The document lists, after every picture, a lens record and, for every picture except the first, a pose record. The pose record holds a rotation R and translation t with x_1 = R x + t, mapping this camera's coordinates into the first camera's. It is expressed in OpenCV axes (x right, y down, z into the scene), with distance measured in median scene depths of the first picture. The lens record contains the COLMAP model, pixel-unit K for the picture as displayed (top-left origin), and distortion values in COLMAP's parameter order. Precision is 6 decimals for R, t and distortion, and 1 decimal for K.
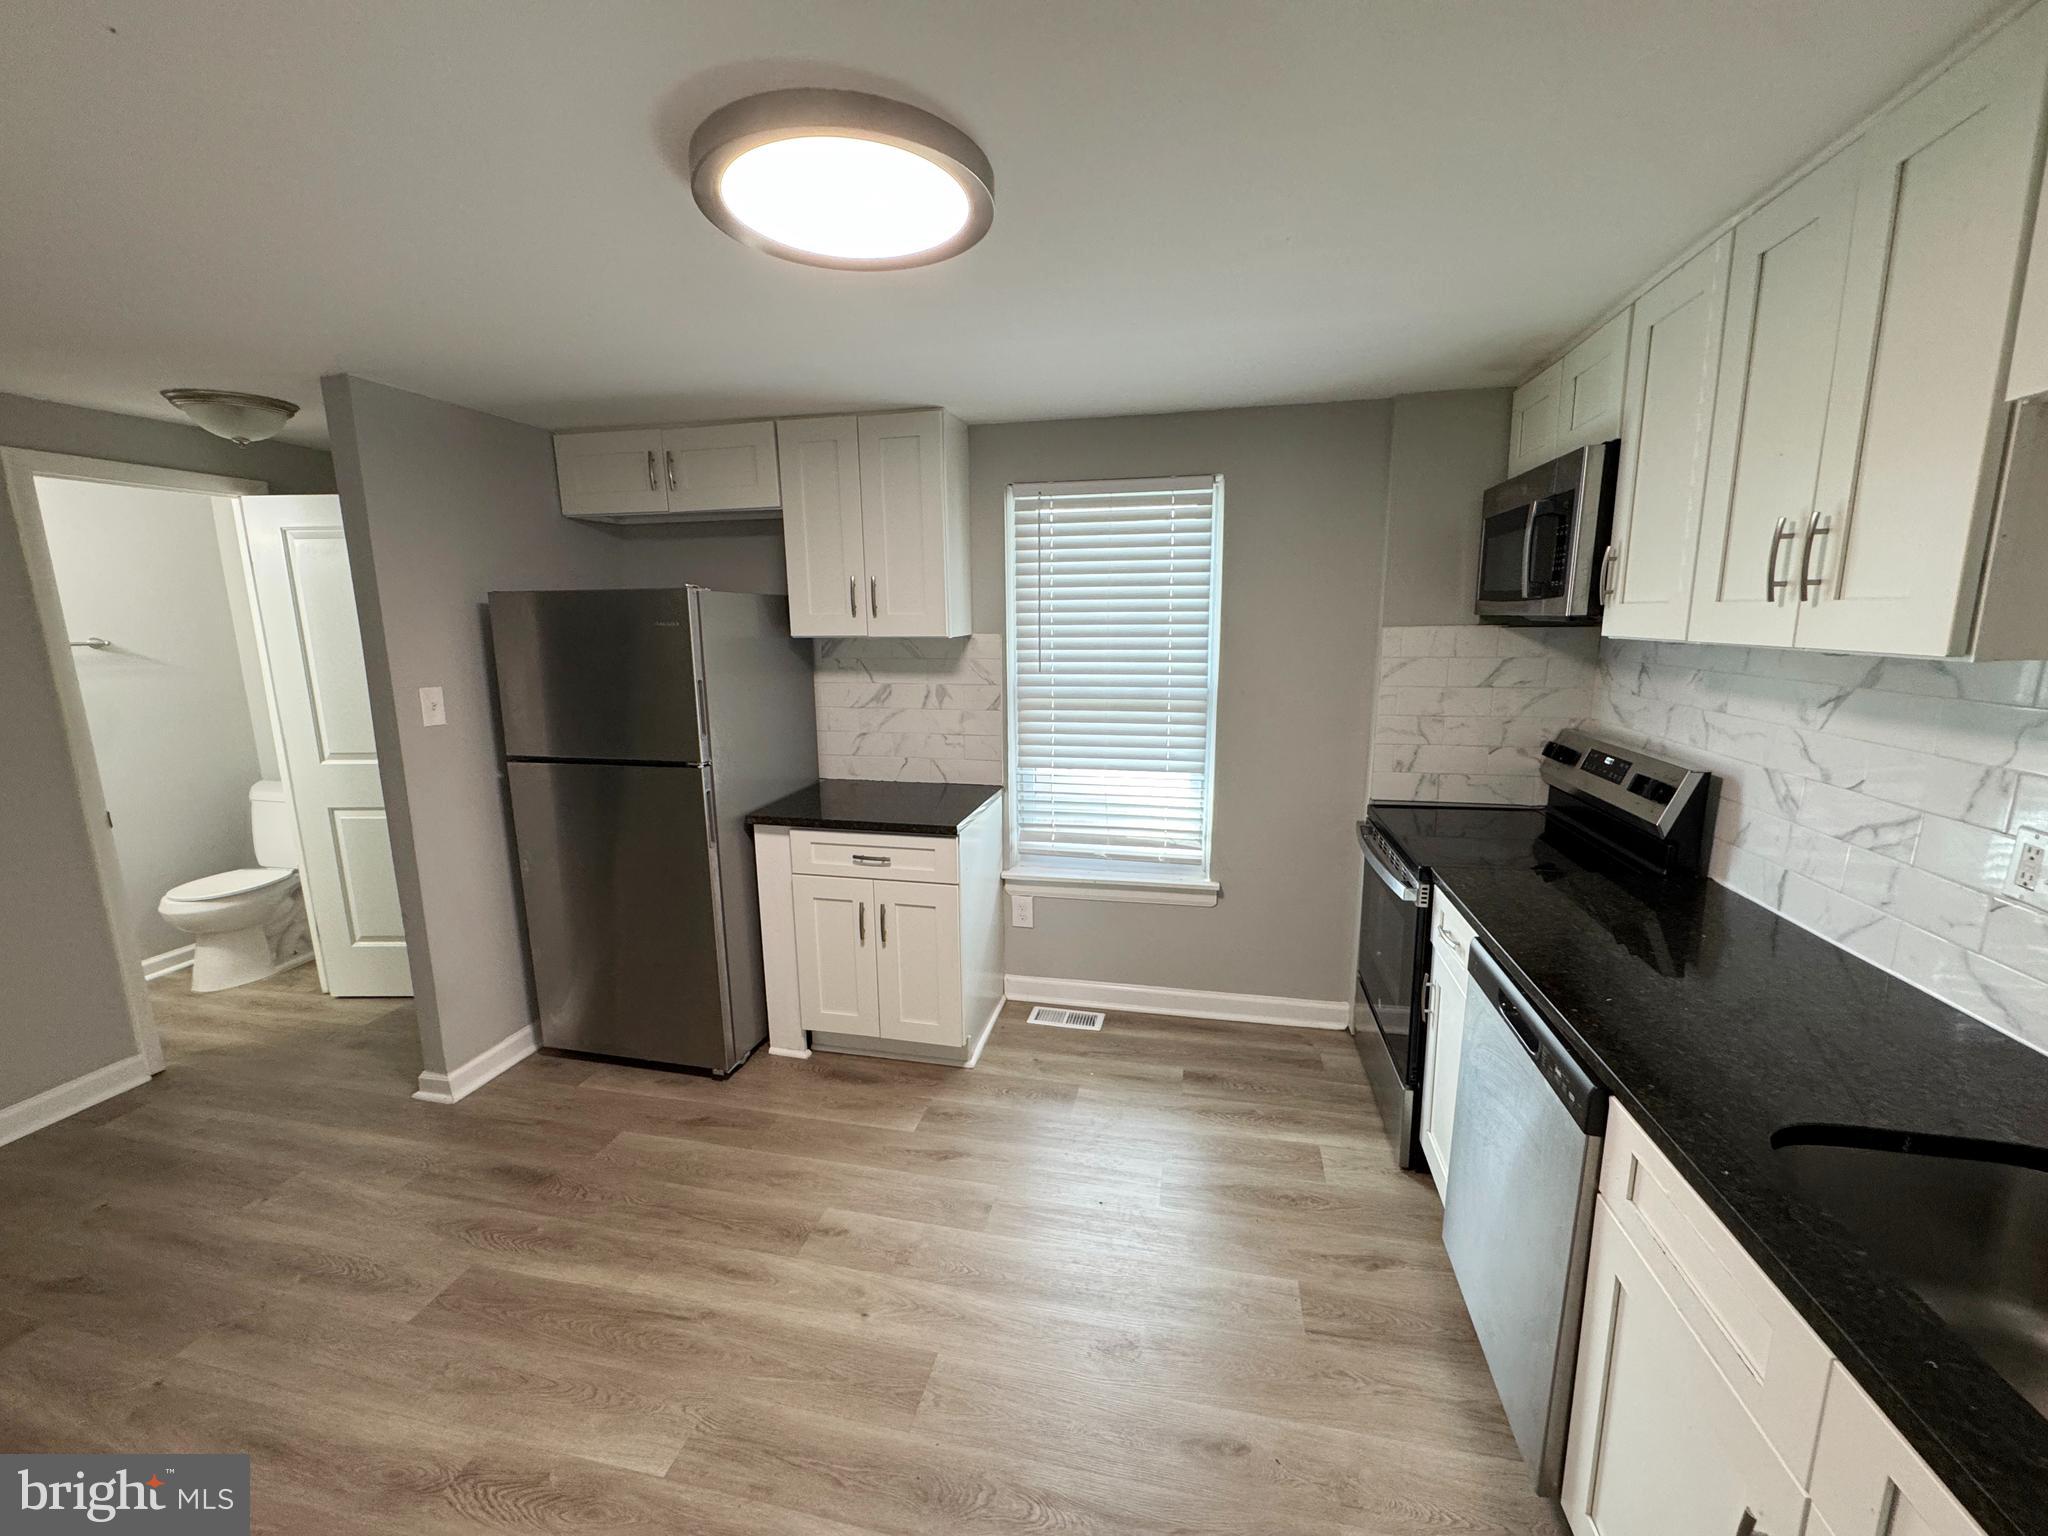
lens RADIAL K [[819.8, 0, 1024.0], [0, 819.8, 768.0], [0, 0, 1]] dist [-0.003182, -0.000189]
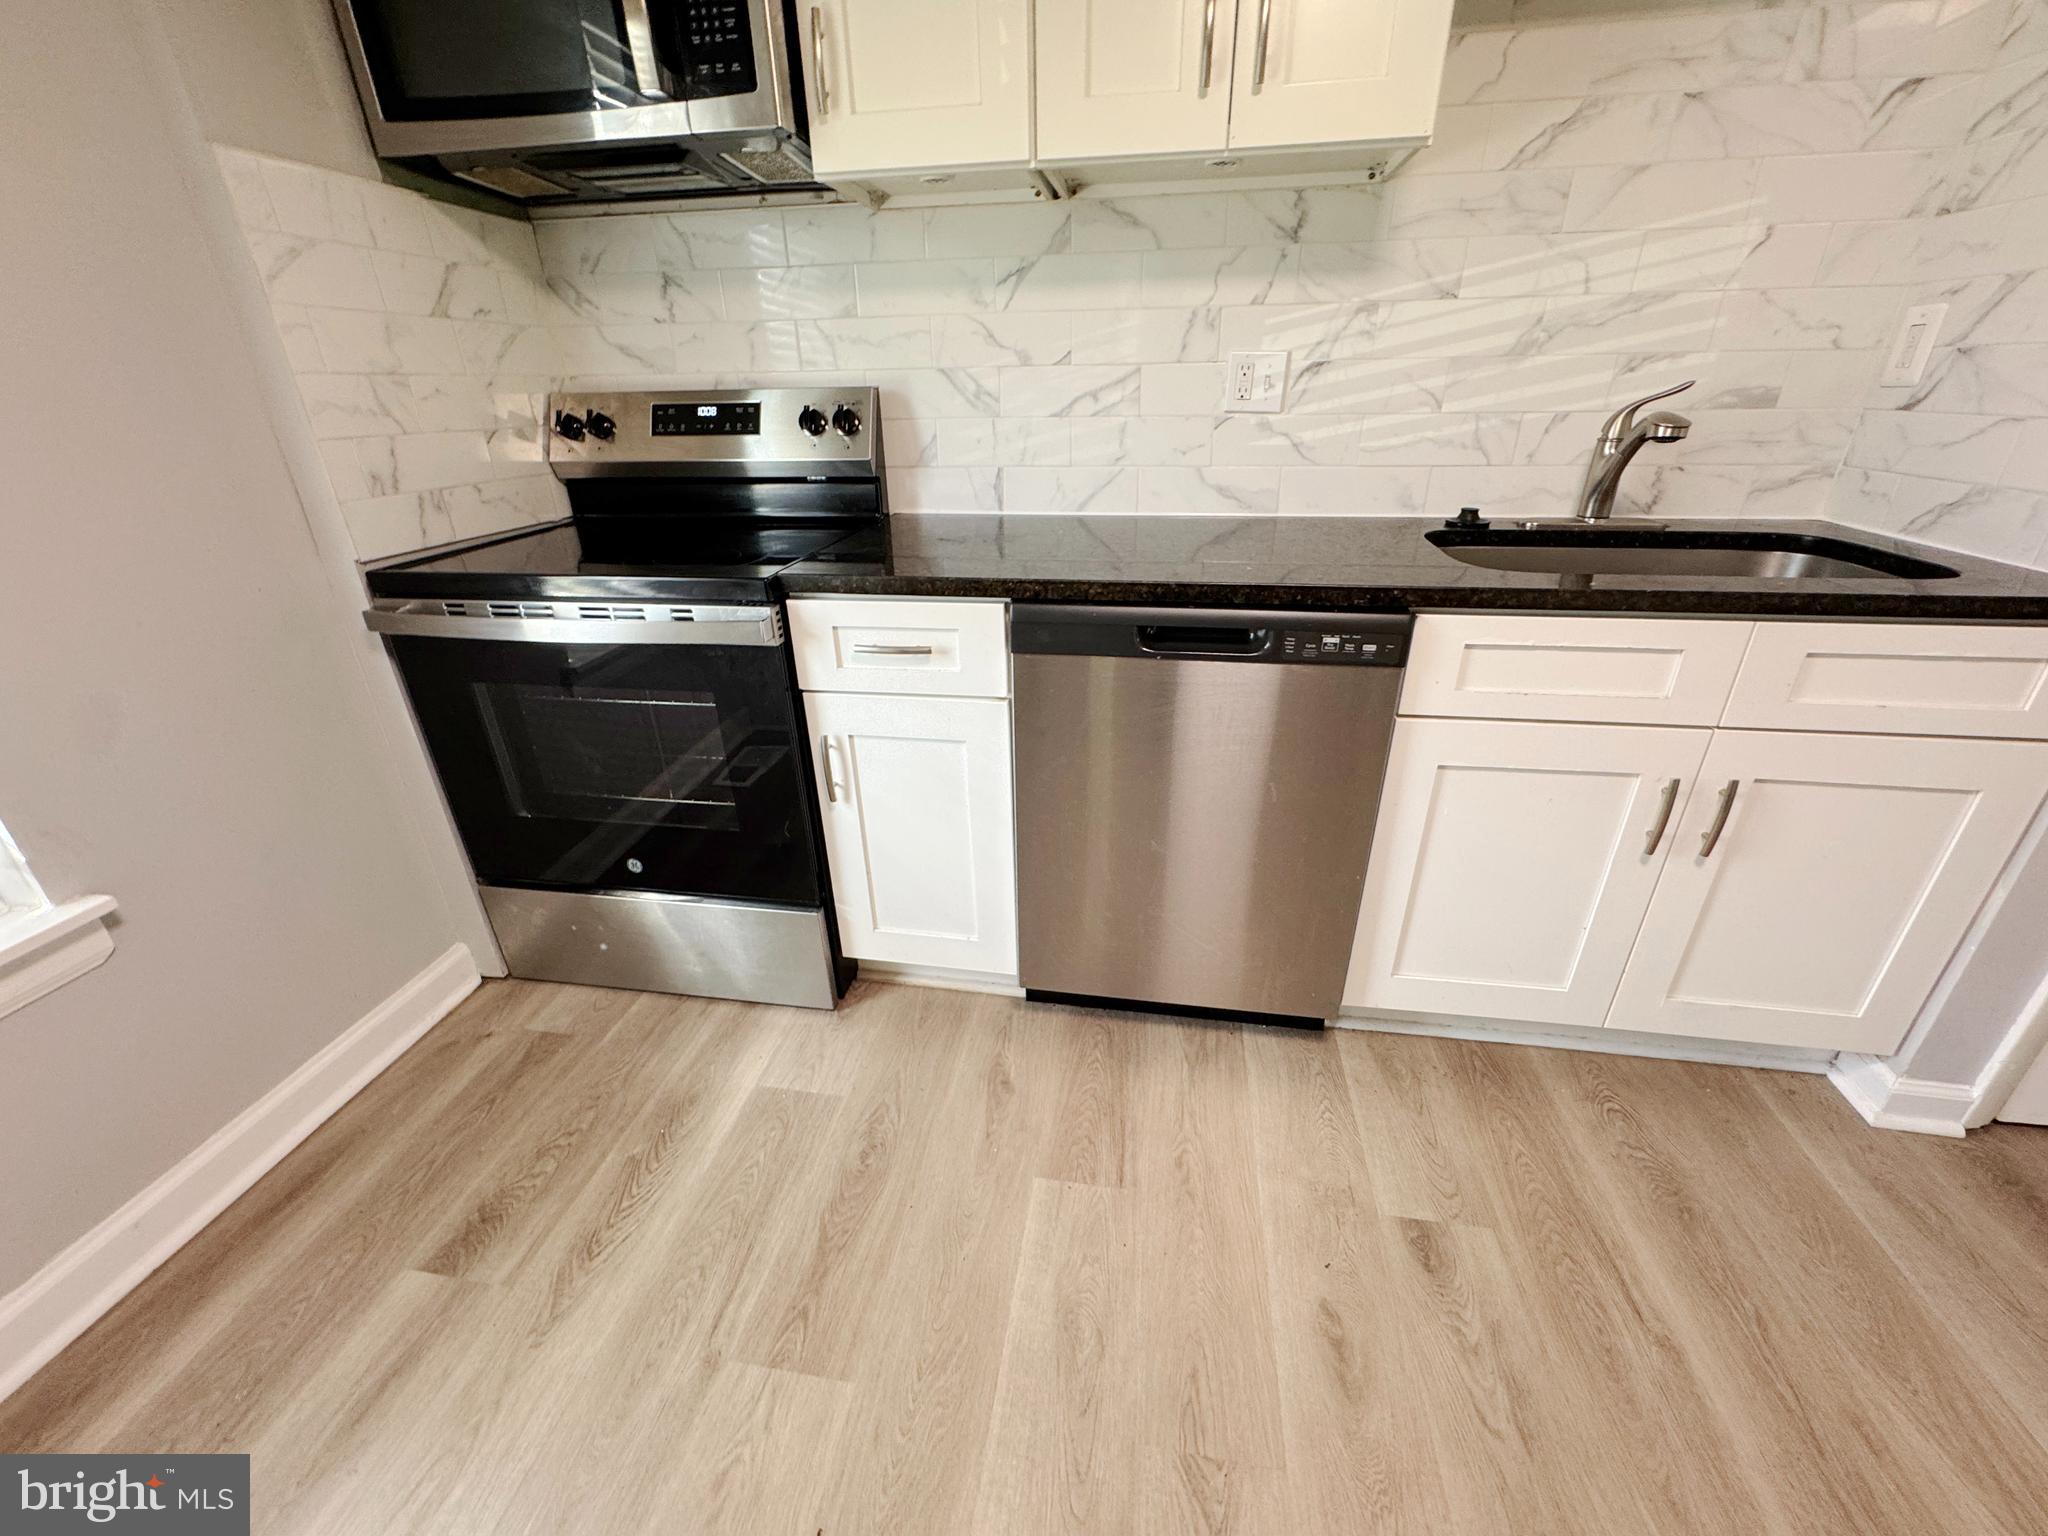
lens RADIAL K [[819.8, 0, 1024.0], [0, 819.8, 768.0], [0, 0, 1]] dist [-0.003182, -0.000189]
pose [[-0.057129, -0.410755, 0.909954, -0.125262], [0.199585, 0.888345, 0.413531, 0.030291], [-0.978214, 0.205238, 0.031231, 0.772710]]
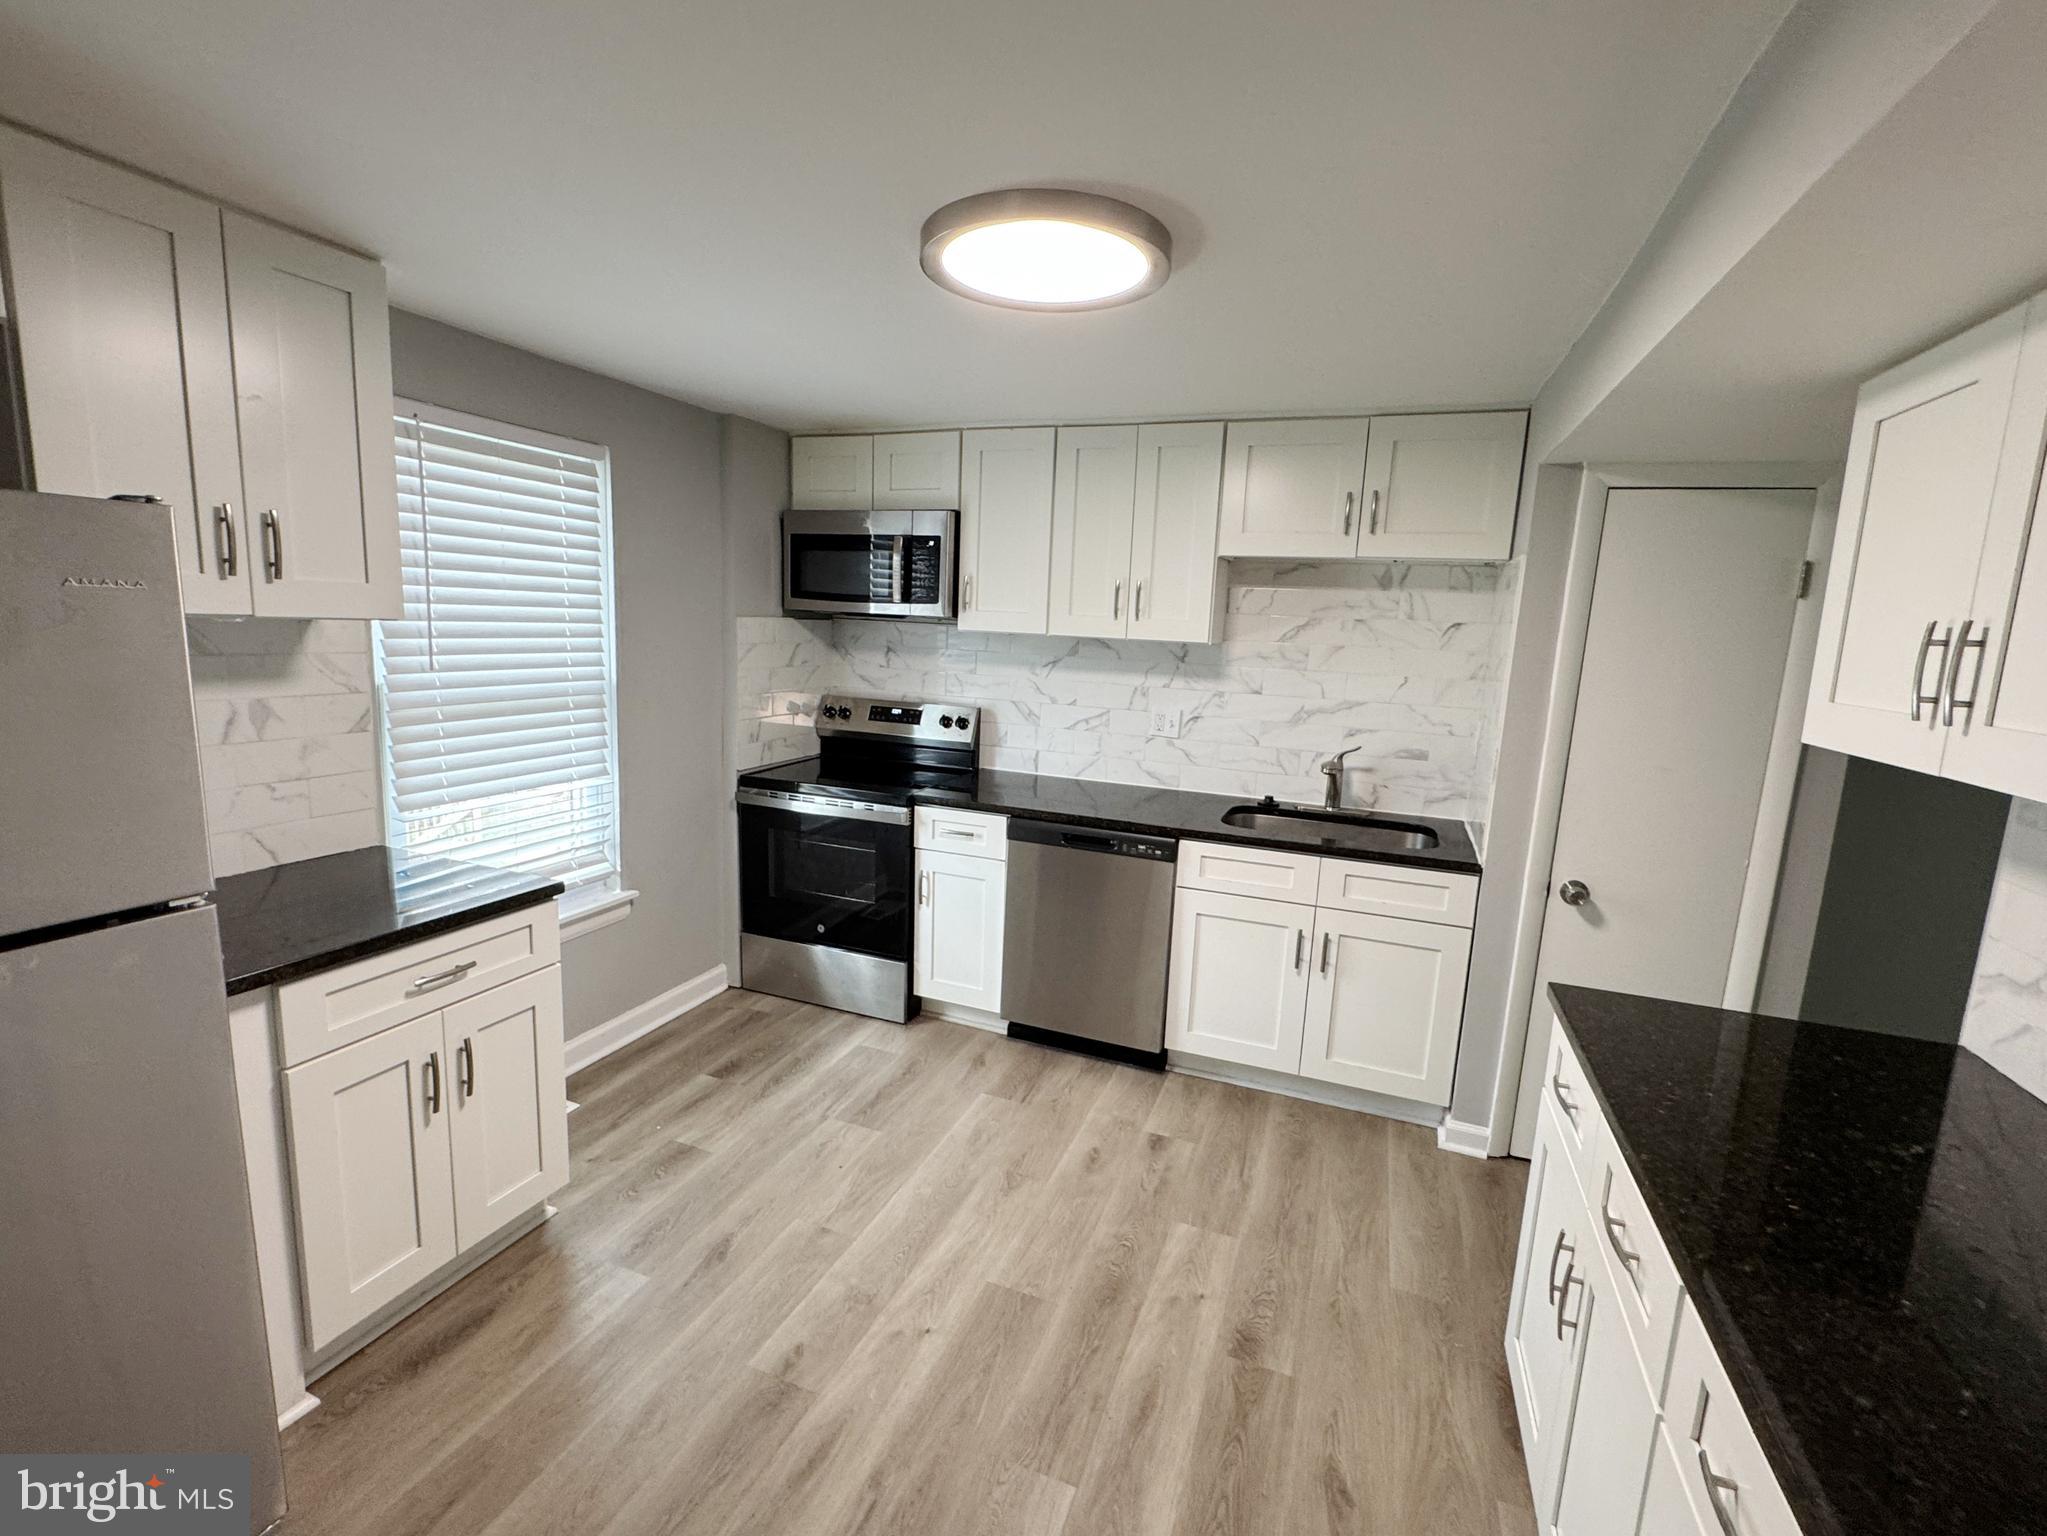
lens RADIAL K [[908.6, 0, 1023.5], [0, 908.6, 768.0], [0, 0, 1]] dist [-0.001873, -0.000145]
pose [[0.149977, -0.144380, 0.978091, -0.916350], [0.136042, 0.982883, 0.124228, -0.083680], [-0.979285, 0.114430, 0.167051, 0.513430]]
